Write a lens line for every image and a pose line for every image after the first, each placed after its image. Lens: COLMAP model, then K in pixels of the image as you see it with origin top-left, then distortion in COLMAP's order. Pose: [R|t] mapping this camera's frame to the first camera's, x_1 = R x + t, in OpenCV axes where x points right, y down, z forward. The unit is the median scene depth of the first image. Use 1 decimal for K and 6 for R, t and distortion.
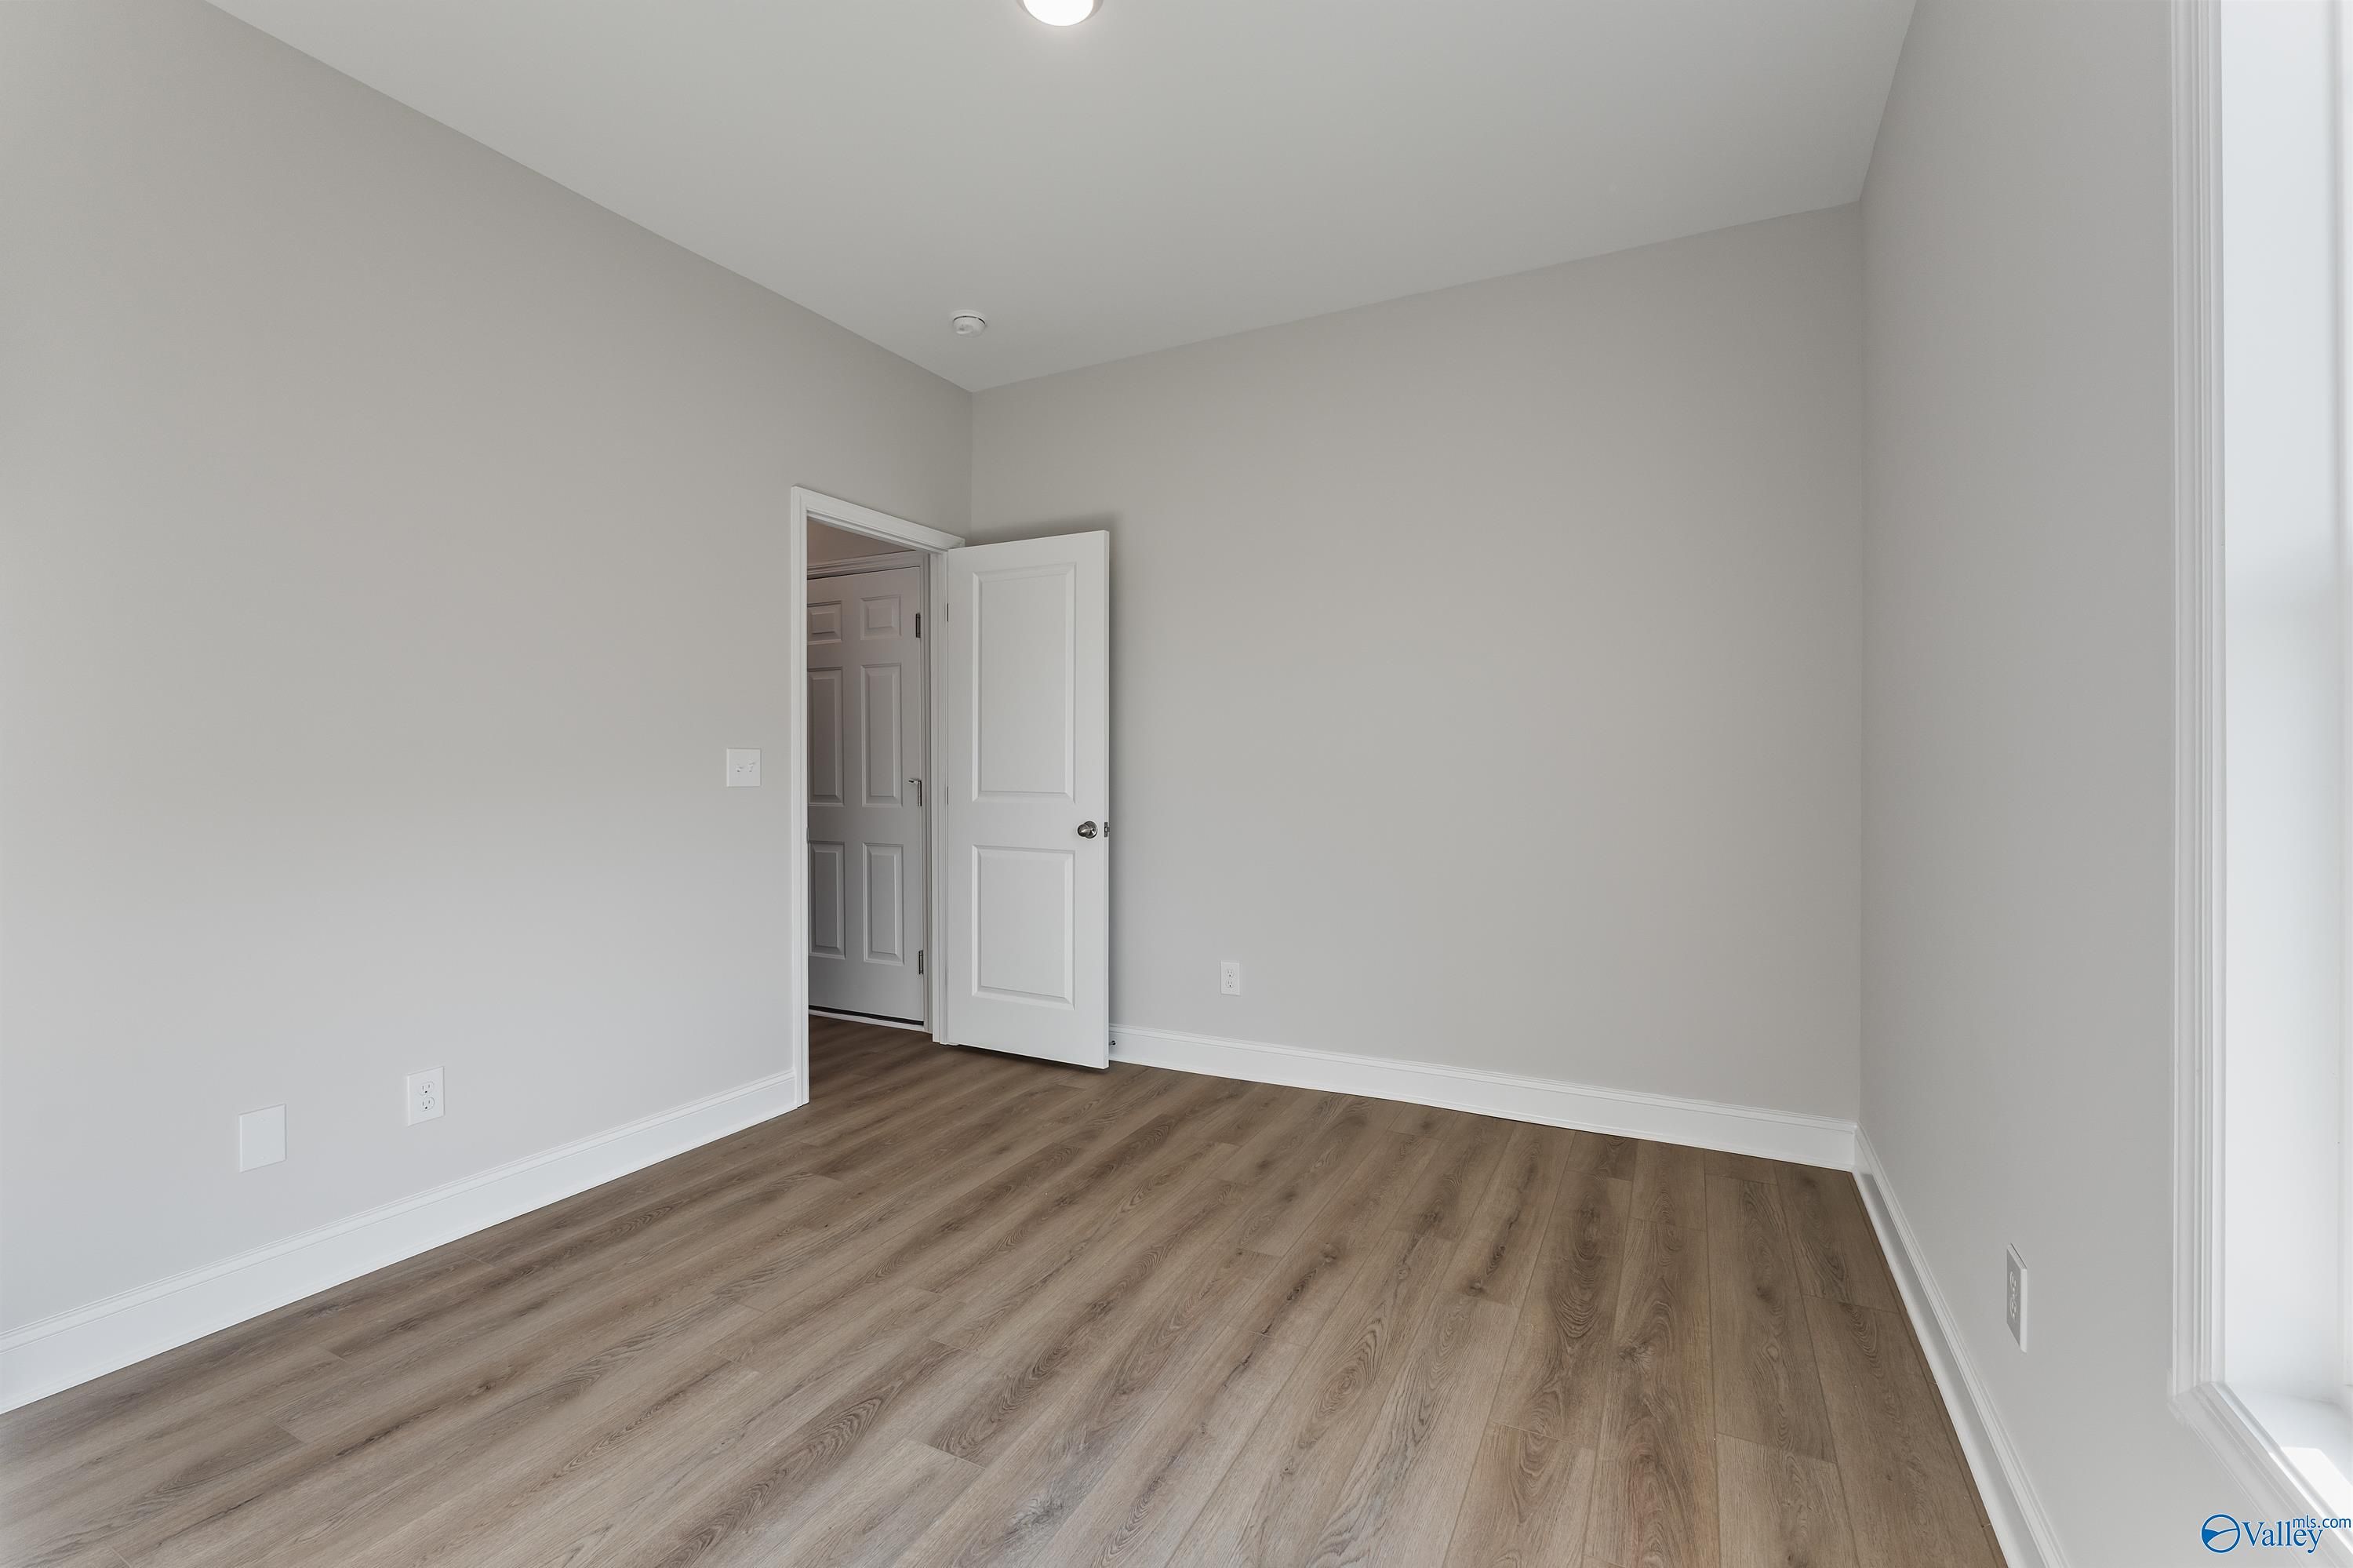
lens RADIAL K [[992.7, 0, 1187.4], [0, 992.7, 780.4], [0, 0, 1]] dist [0.000966, 0.000016]
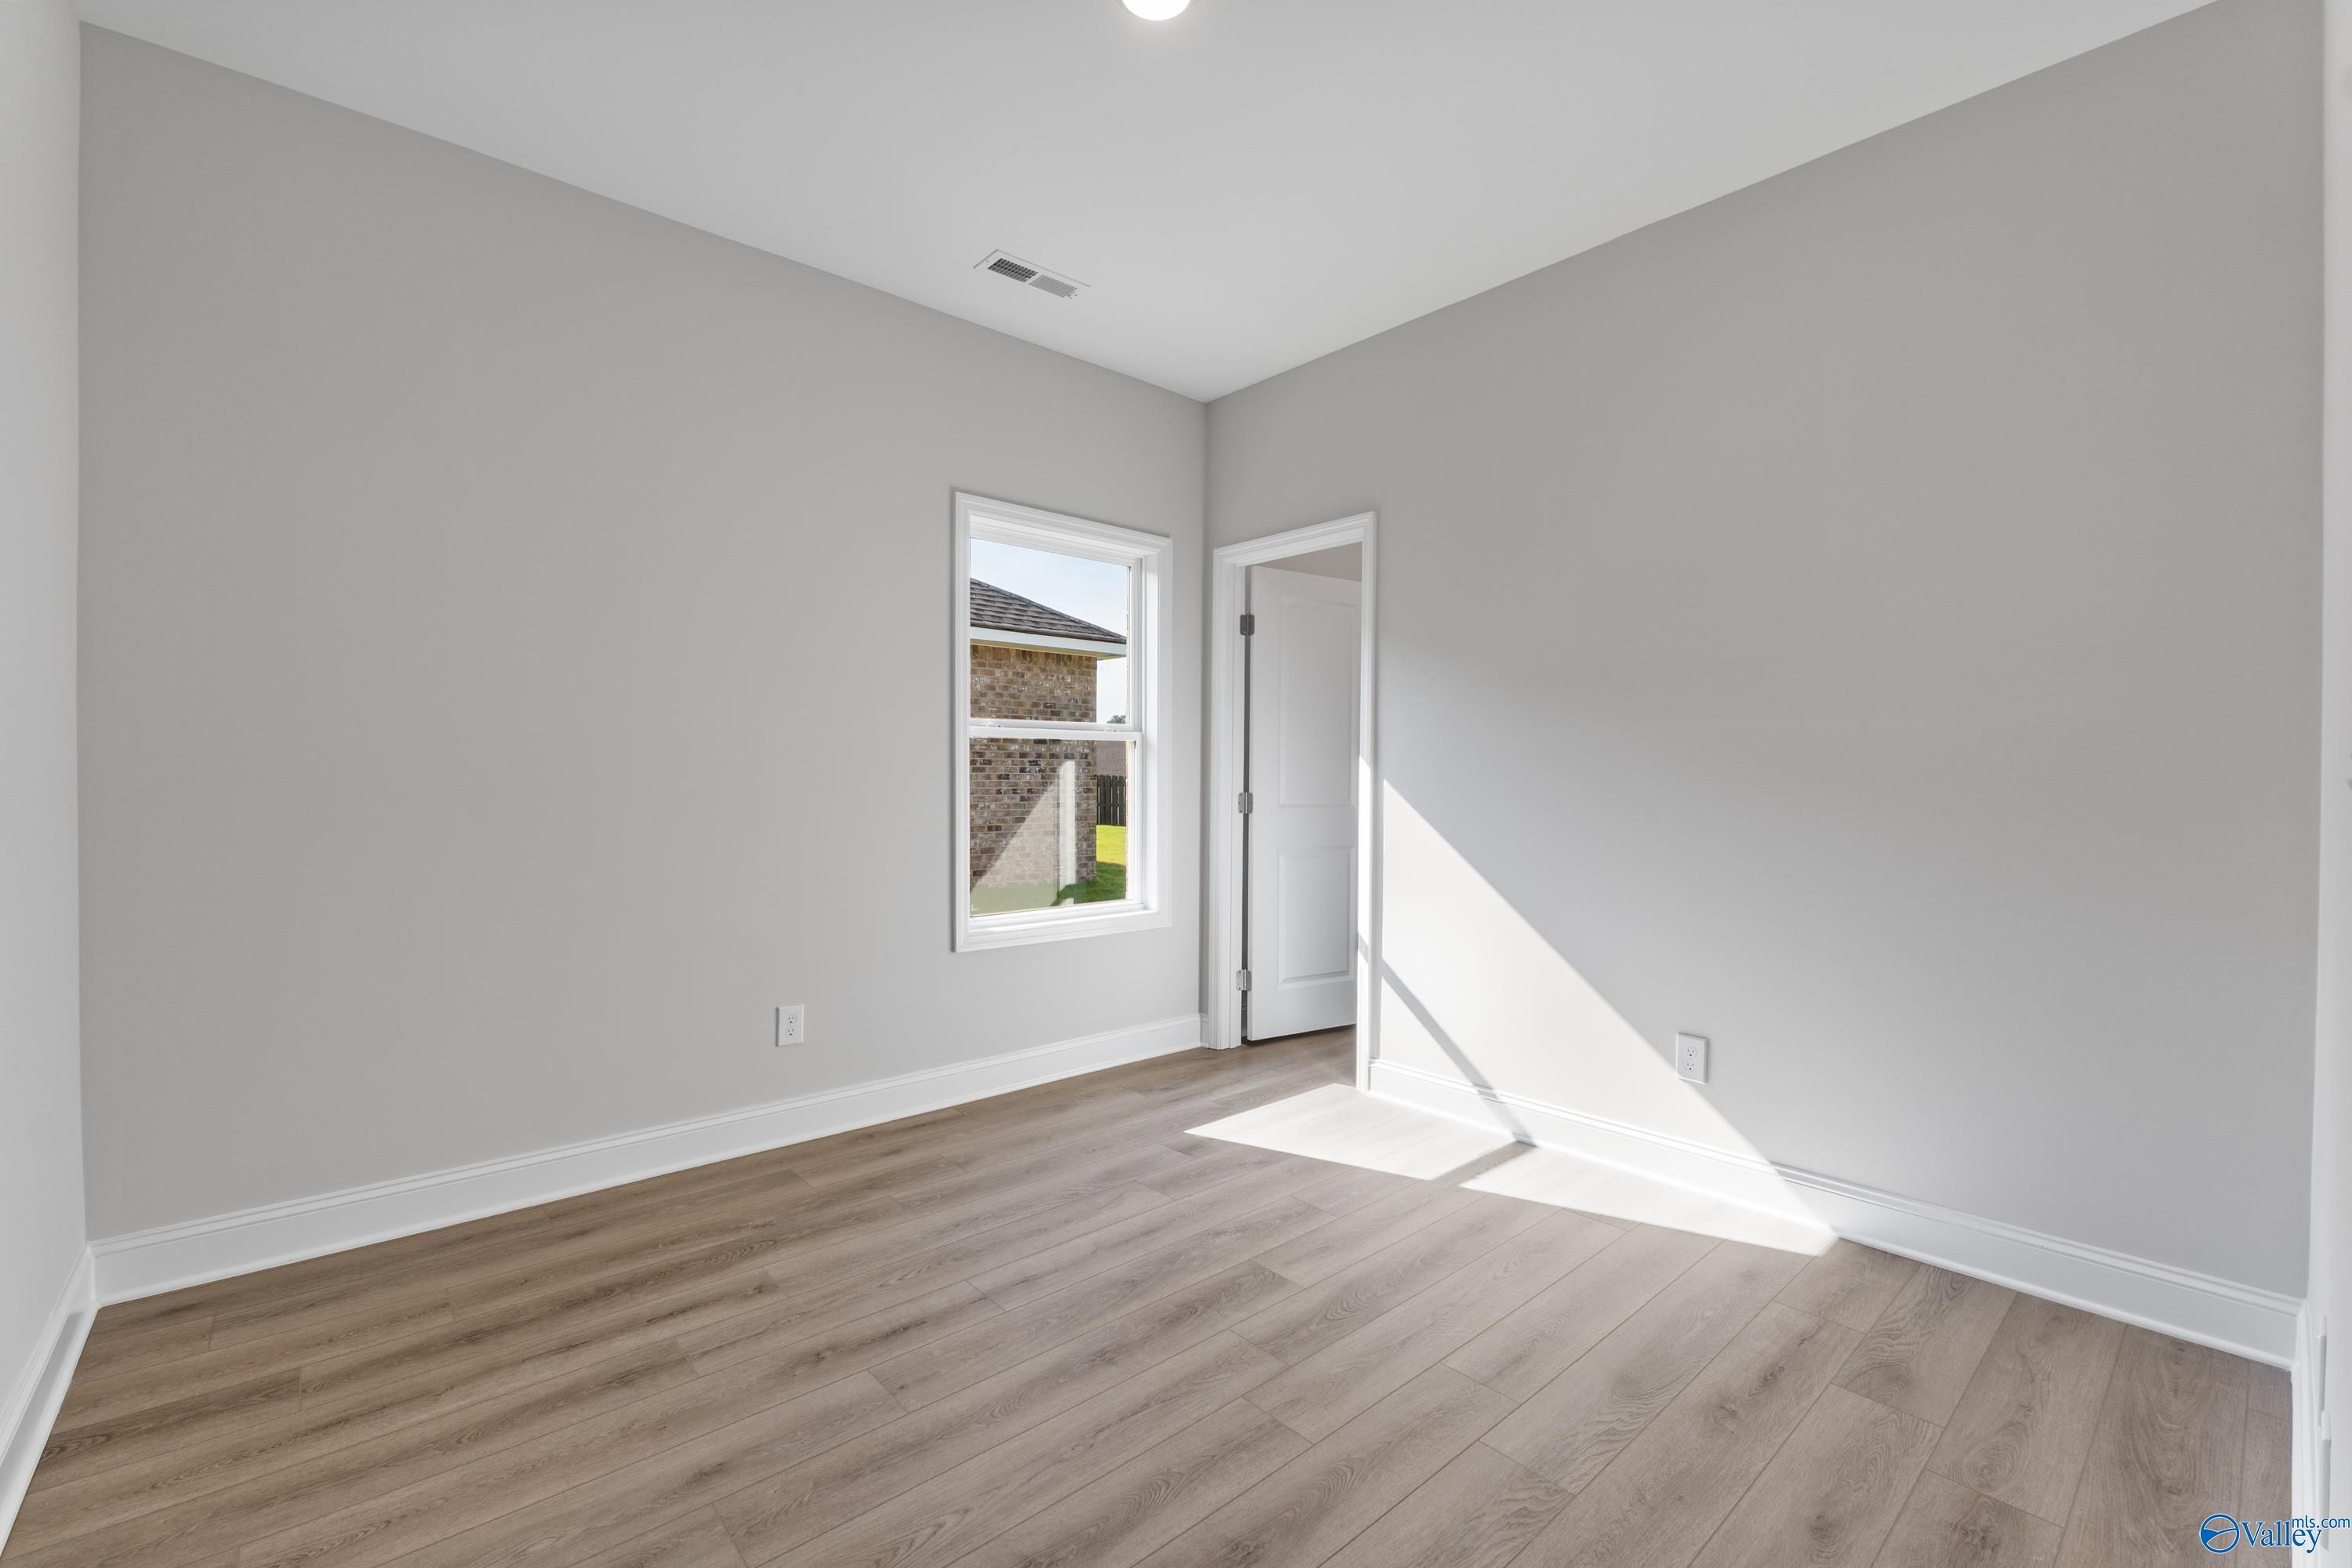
lens RADIAL K [[992.2, 0, 1186.9], [0, 992.2, 780.4], [0, 0, 1]] dist [0.000966, 0.000016]
pose [[-0.932338, -0.000642, 0.361587, -0.519568], [0.005073, 0.999877, 0.014857, -0.020742], [-0.361552, 0.015686, -0.932220, 1.924389]]
